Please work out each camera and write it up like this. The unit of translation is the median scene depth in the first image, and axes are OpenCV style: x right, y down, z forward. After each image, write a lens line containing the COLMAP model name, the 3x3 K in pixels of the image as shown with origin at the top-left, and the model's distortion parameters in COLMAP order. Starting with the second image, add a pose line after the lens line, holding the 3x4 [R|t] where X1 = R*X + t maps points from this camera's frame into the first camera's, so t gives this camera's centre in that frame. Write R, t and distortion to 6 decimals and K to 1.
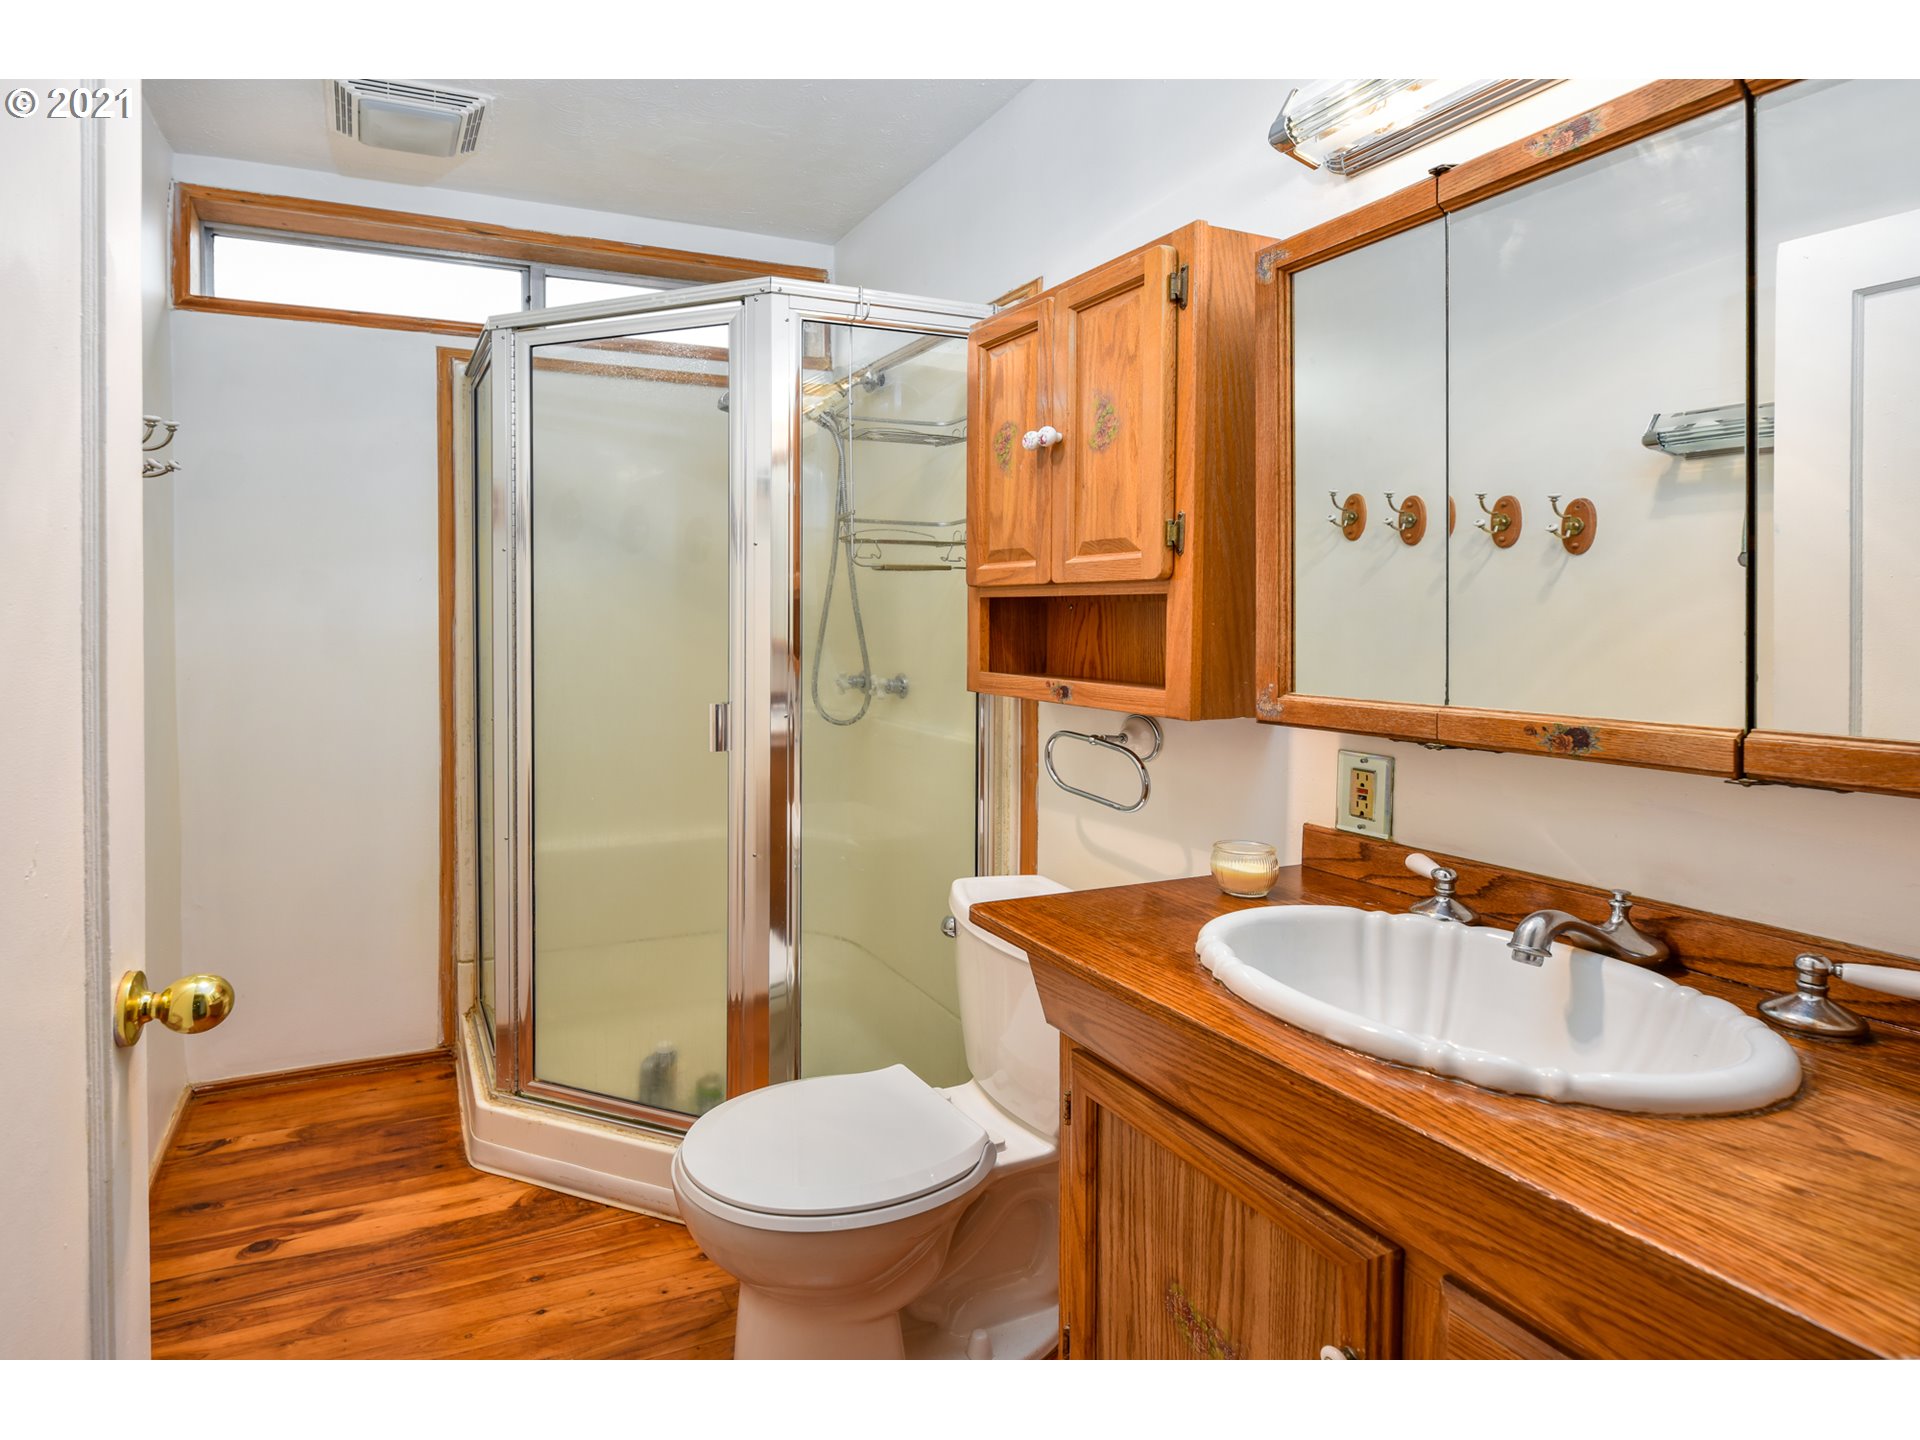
lens RADIAL K [[995.0, 0, 961.6], [0, 995.0, 647.0], [0, 0, 1]] dist [0.007223, -0.007072]
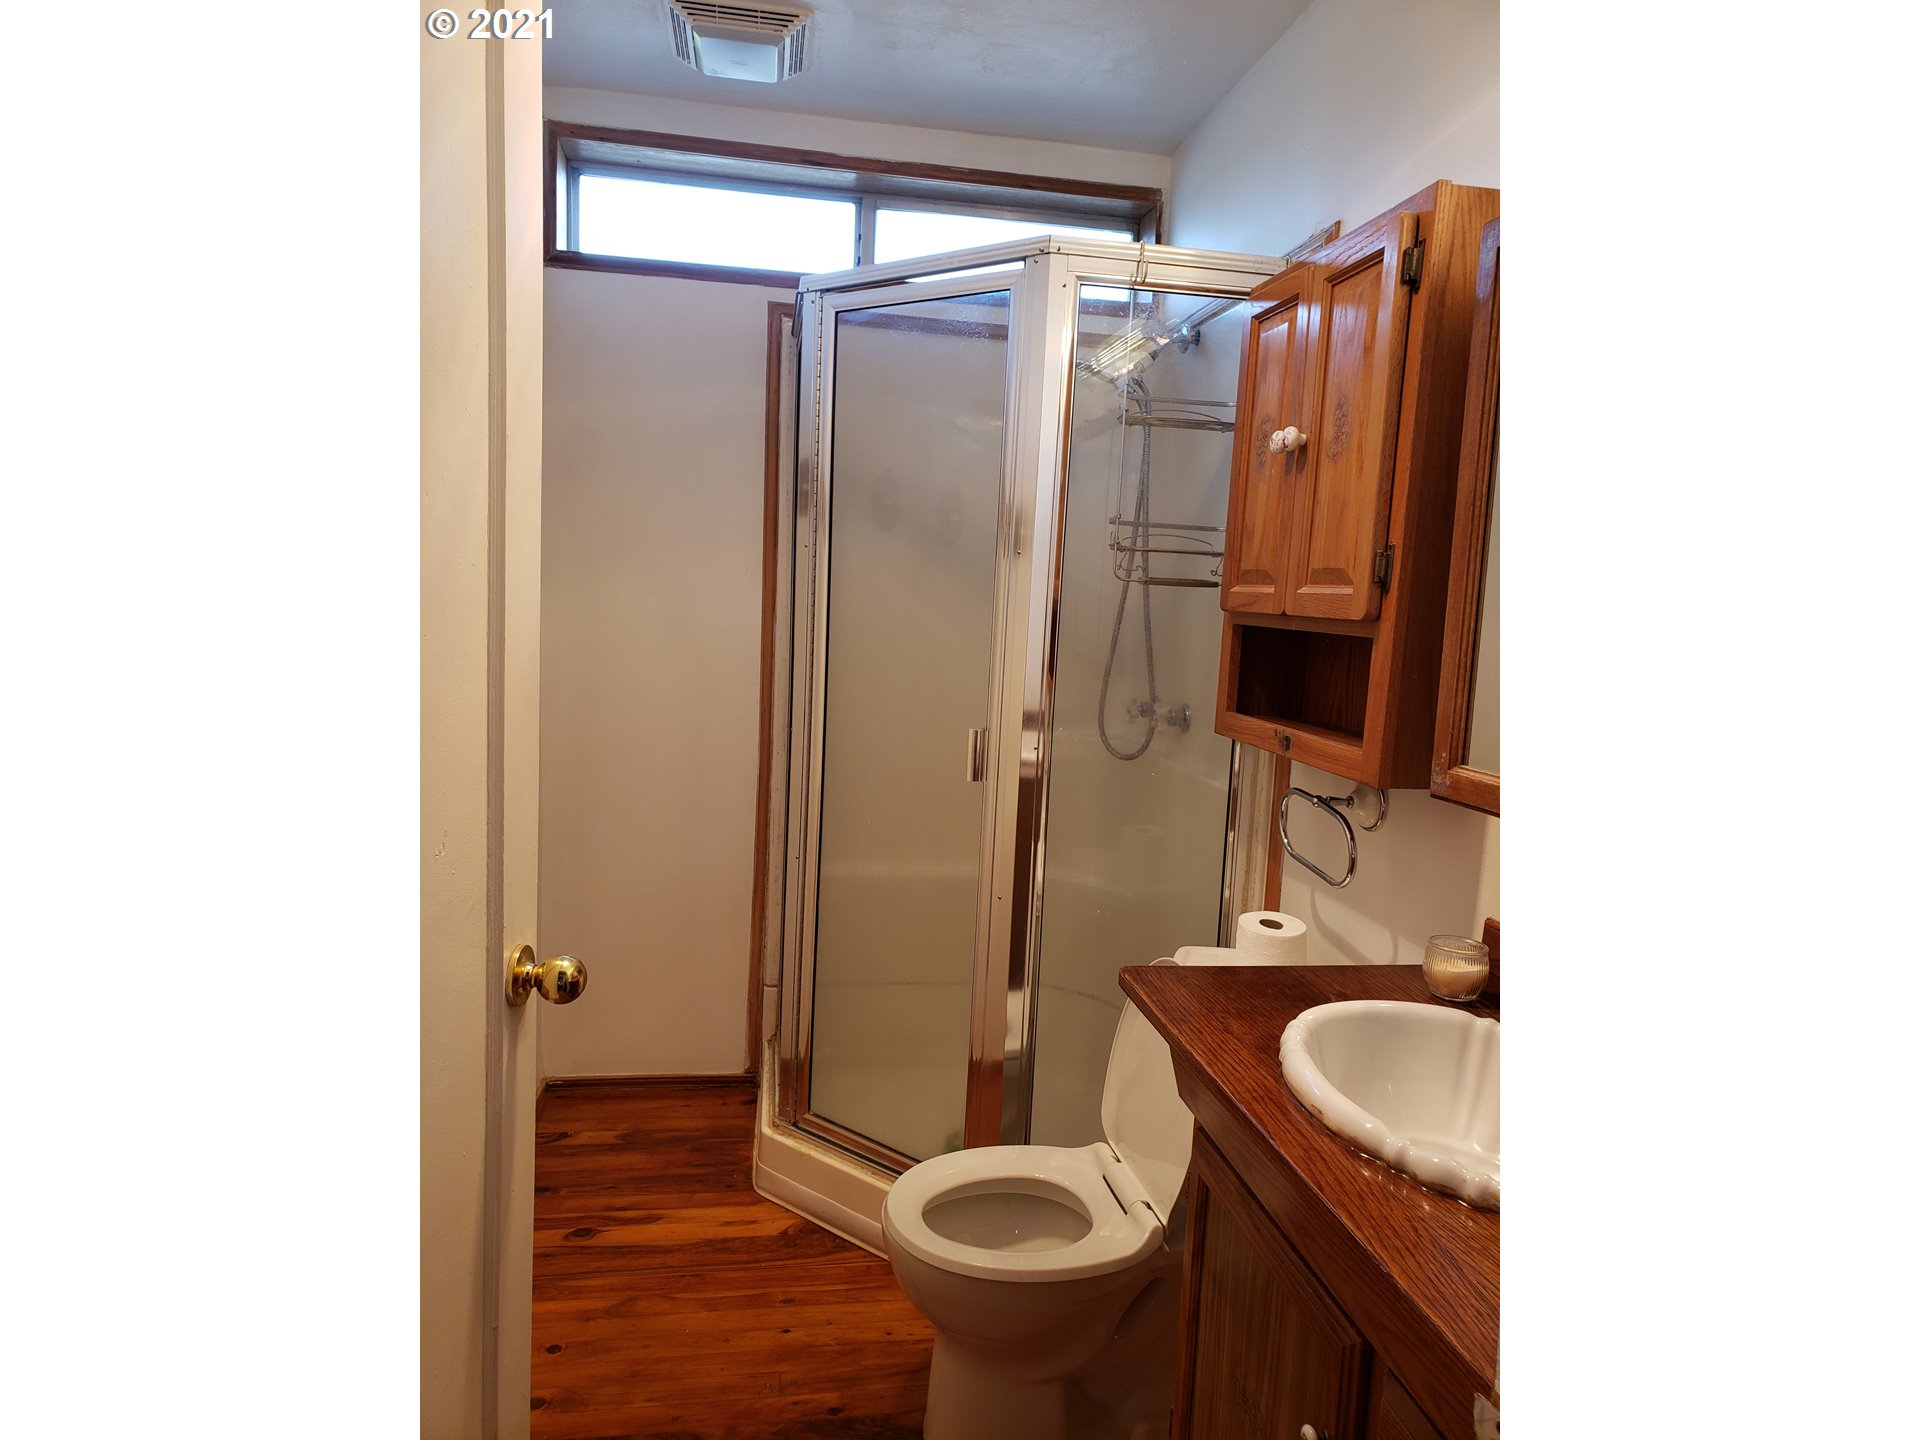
lens RADIAL K [[1394.0, 0, 931.0], [0, 1394.0, 721.8], [0, 0, 1]] dist [0.010329, 0.006564]
pose [[0.911926, 0.045924, -0.407777, 0.240570], [-0.018013, 0.997240, 0.072026, -0.041909], [0.409959, -0.058337, 0.910236, -0.169103]]
